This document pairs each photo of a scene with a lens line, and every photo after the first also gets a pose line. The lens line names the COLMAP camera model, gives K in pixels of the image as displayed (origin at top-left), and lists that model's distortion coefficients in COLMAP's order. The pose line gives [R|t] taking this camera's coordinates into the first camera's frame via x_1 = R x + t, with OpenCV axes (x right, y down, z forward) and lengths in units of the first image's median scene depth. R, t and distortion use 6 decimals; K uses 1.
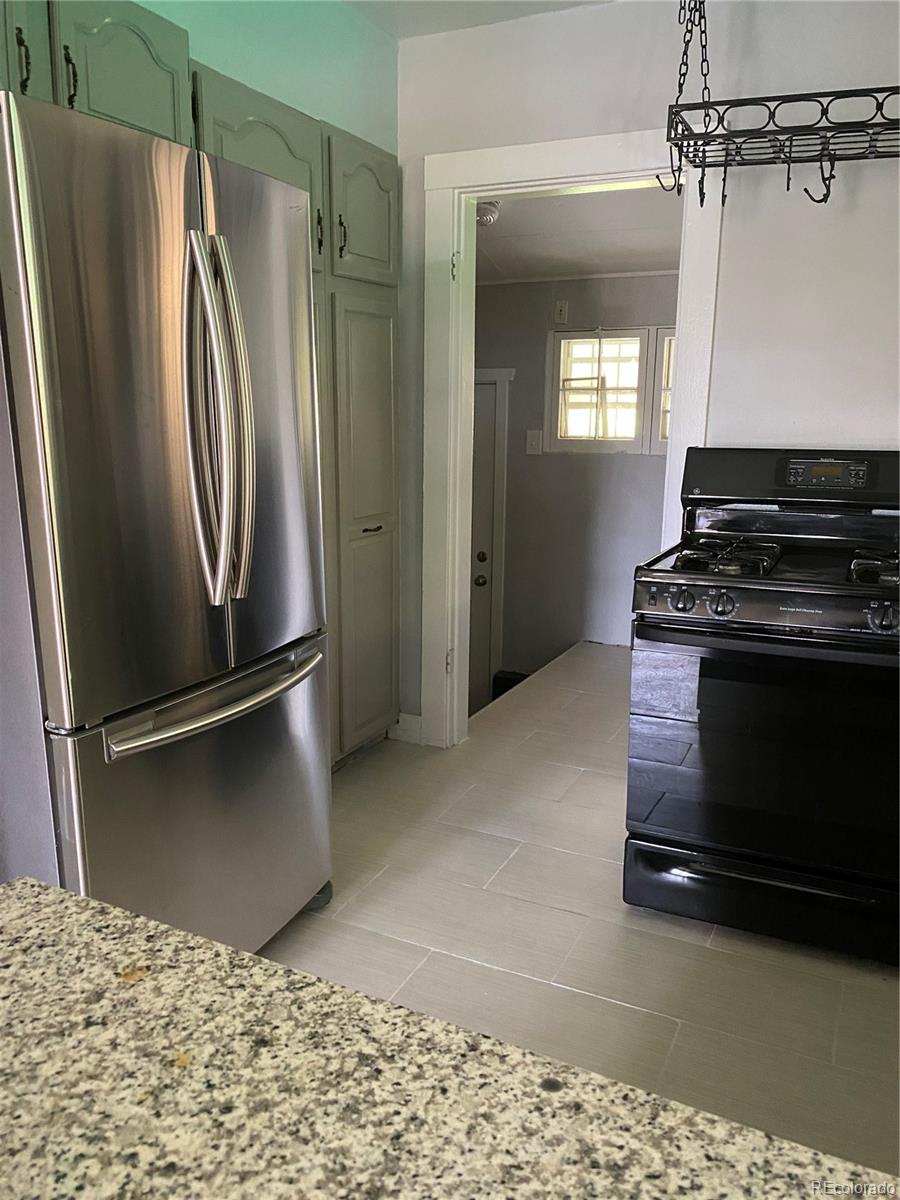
lens RADIAL K [[929.9, 0, 451.3], [0, 929.9, 603.9], [0, 0, 1]] dist [0.003163, -0.005550]
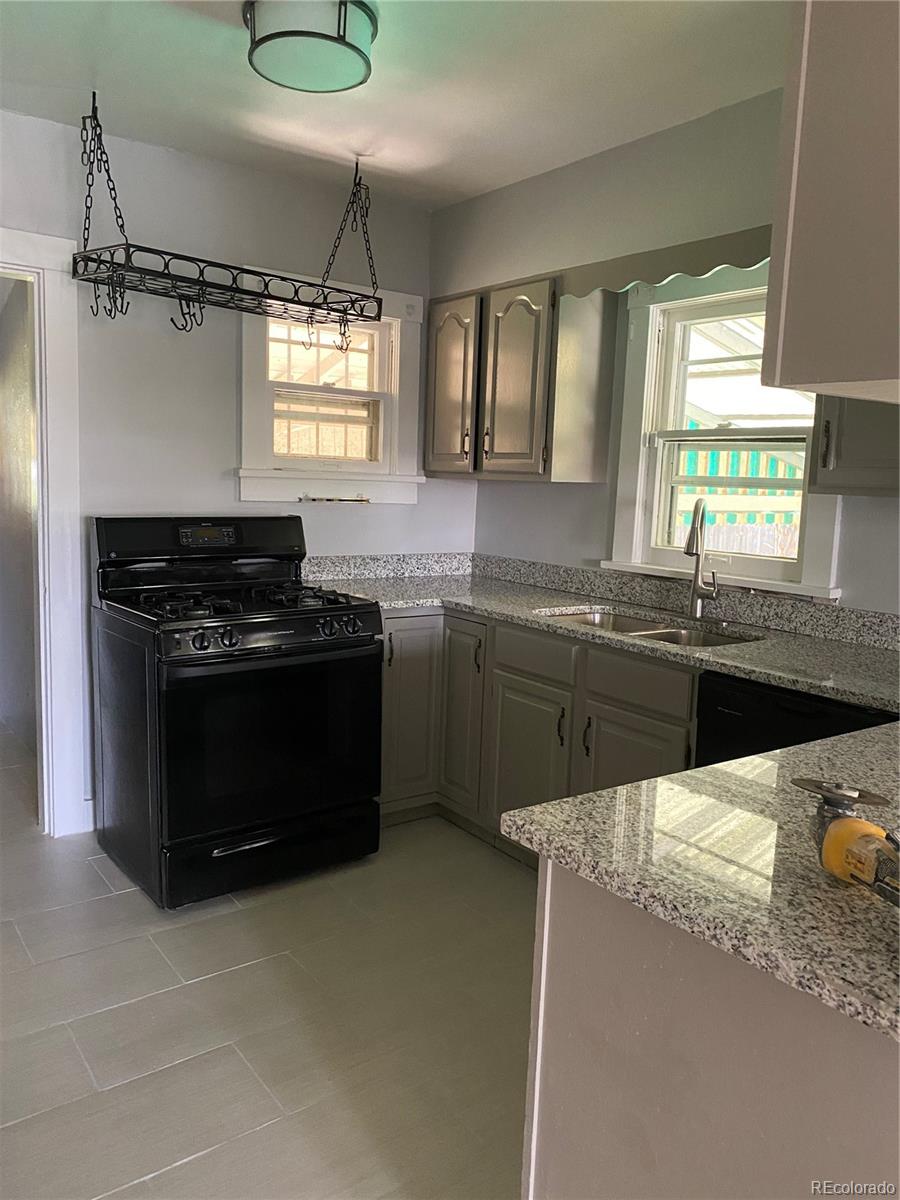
lens RADIAL K [[929.9, 0, 447.5], [0, 929.9, 597.4], [0, 0, 1]] dist [0.003163, -0.005550]
pose [[0.464177, -0.110854, 0.878778, -0.687573], [0.164290, 0.985697, 0.037563, -0.053677], [-0.870372, 0.126939, 0.475750, 0.104386]]
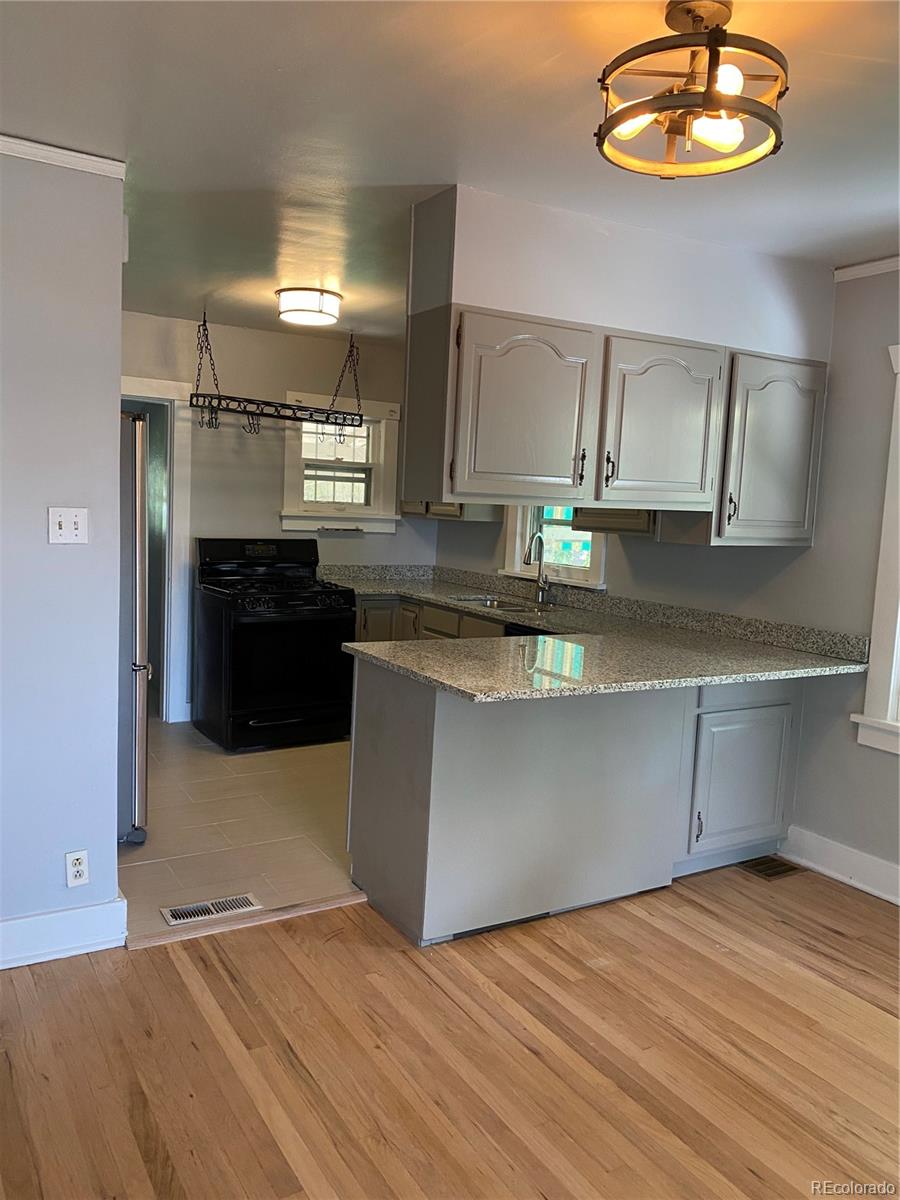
lens RADIAL K [[929.9, 0, 450.6], [0, 929.9, 603.9], [0, 0, 1]] dist [0.003163, -0.005550]
pose [[0.539566, -0.078769, 0.838250, -1.446440], [0.144490, 0.989506, -0.000023, 0.068868], [-0.829452, 0.121132, 0.545286, -0.702227]]
